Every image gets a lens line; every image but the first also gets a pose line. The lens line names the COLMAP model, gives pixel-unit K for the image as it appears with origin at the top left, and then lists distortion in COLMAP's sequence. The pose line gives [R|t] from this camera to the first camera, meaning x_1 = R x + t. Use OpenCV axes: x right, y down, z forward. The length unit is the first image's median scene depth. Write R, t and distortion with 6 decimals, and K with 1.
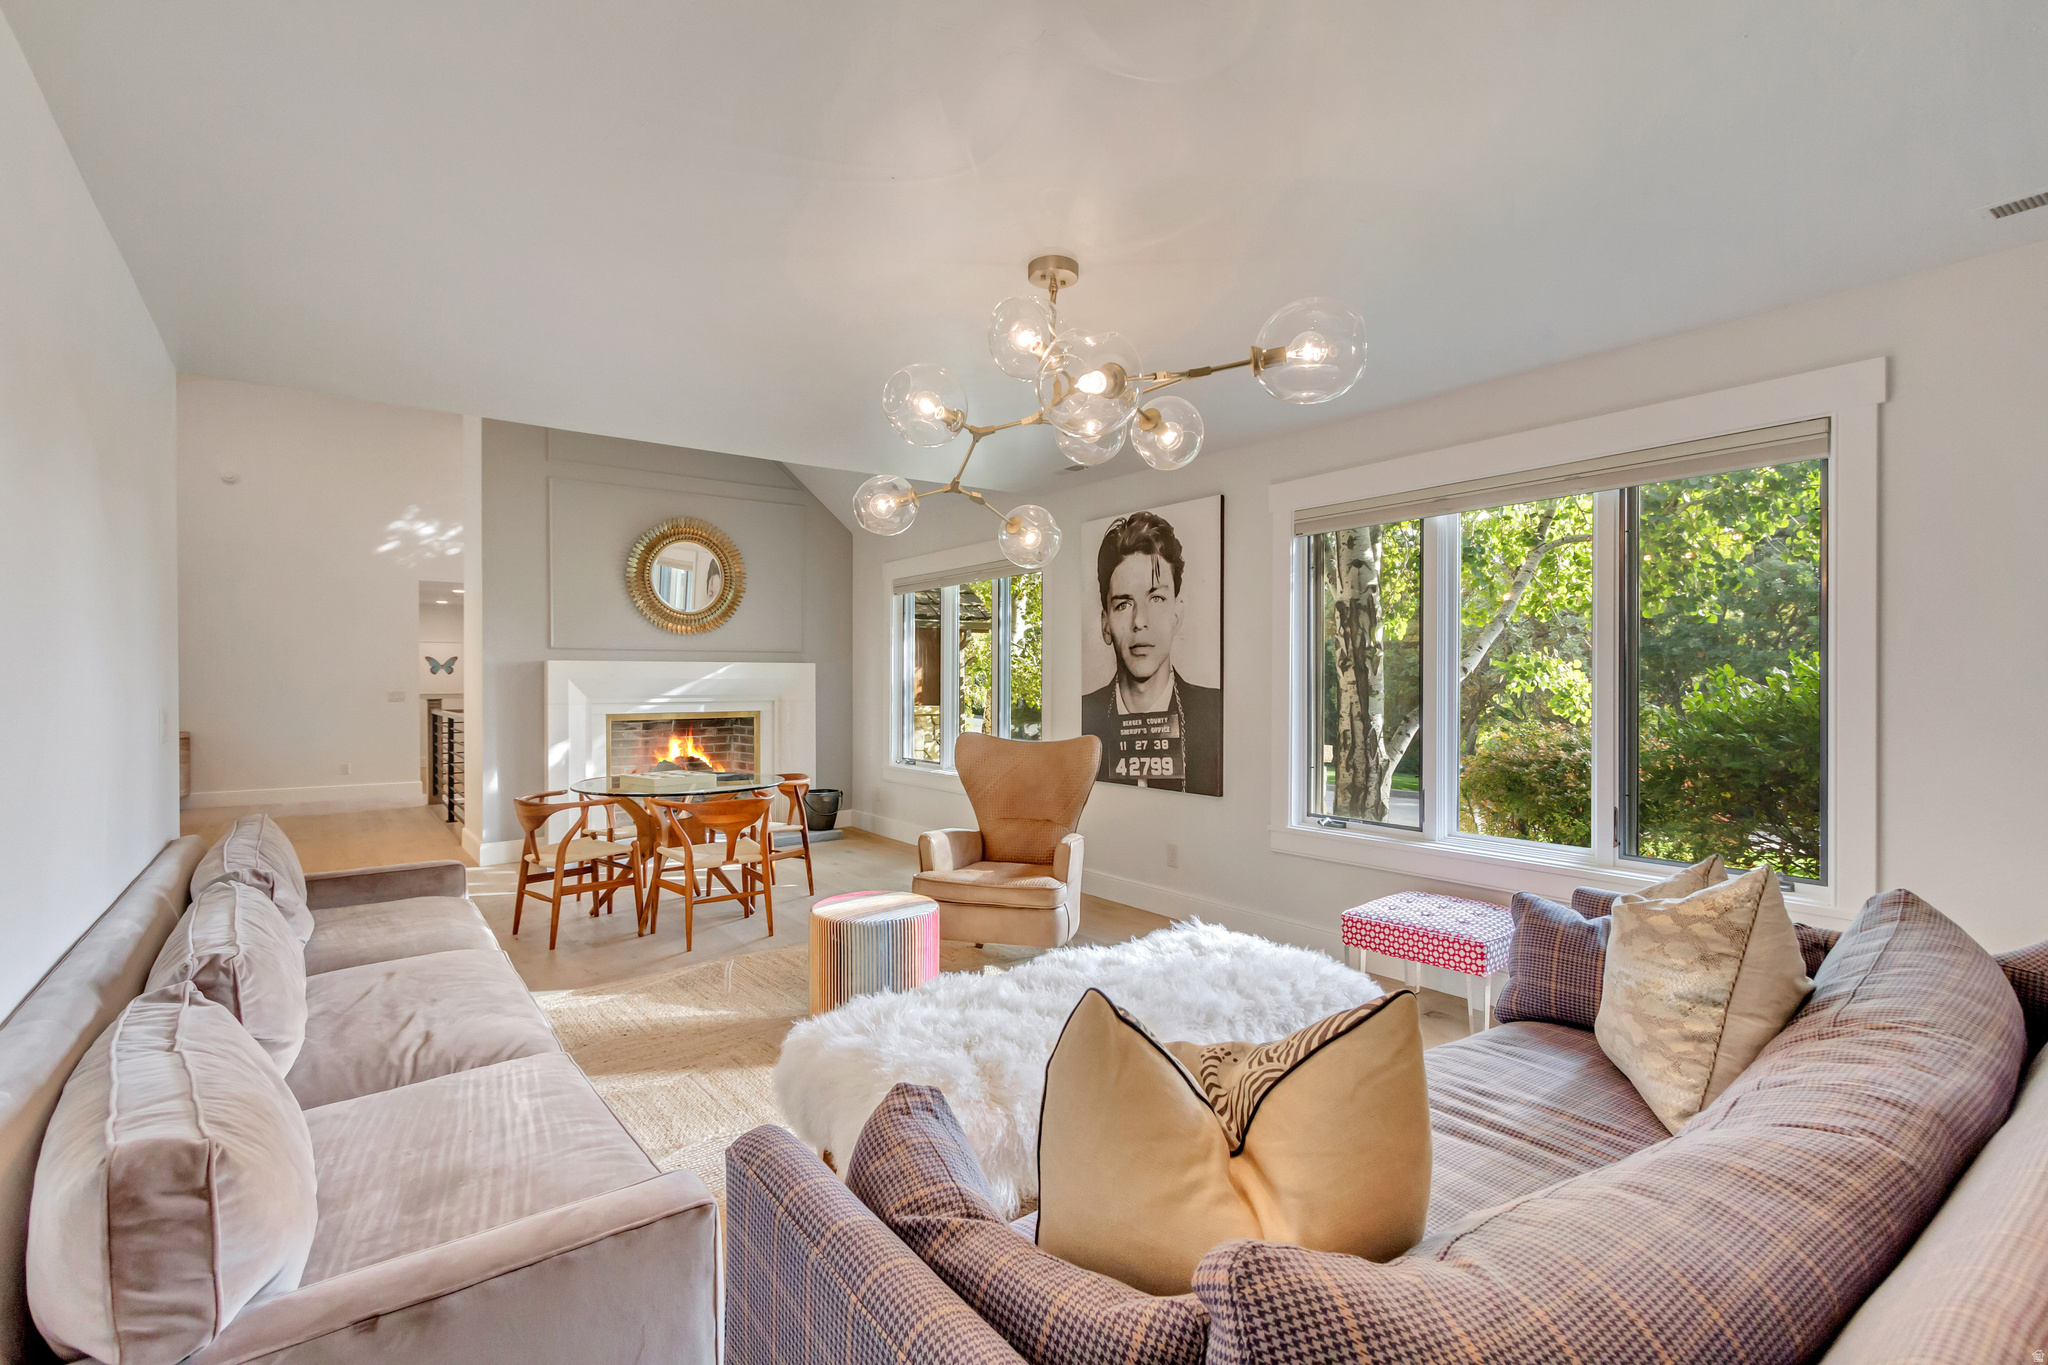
lens RADIAL K [[964.0, 0, 1024.0], [0, 964.0, 682.5], [0, 0, 1]] dist [-0.000146, 0.000117]
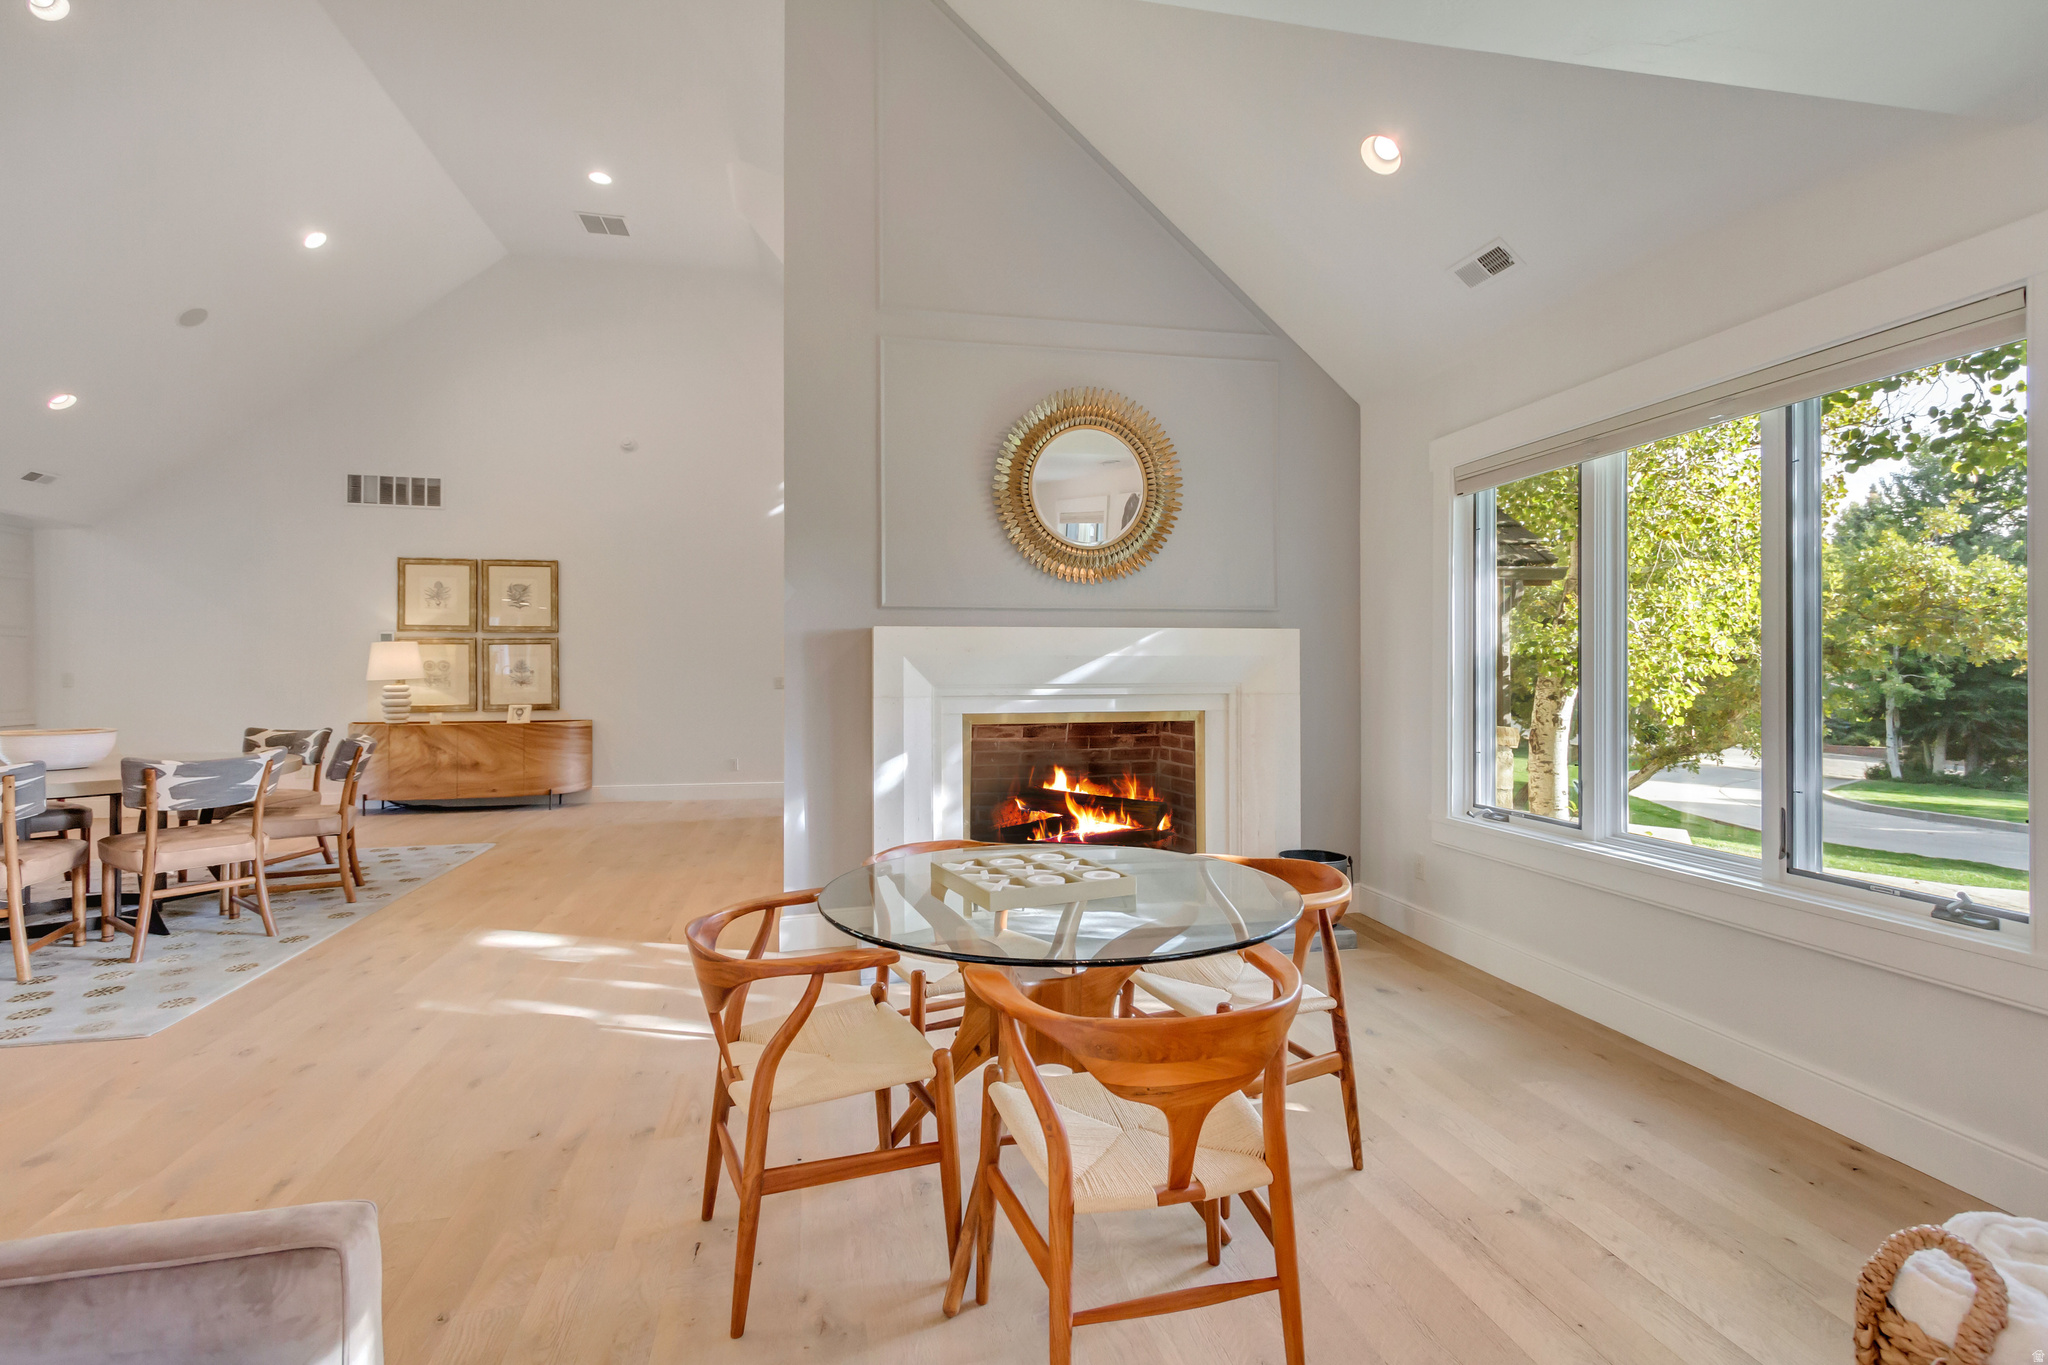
lens RADIAL K [[964.0, 0, 1024.0], [0, 964.0, 682.5], [0, 0, 1]] dist [-0.000146, 0.000117]
pose [[0.913728, 0.005238, -0.406293, -0.137082], [0.000705, 0.999895, 0.014477, 0.003914], [0.406326, -0.013514, 0.913628, 0.421357]]
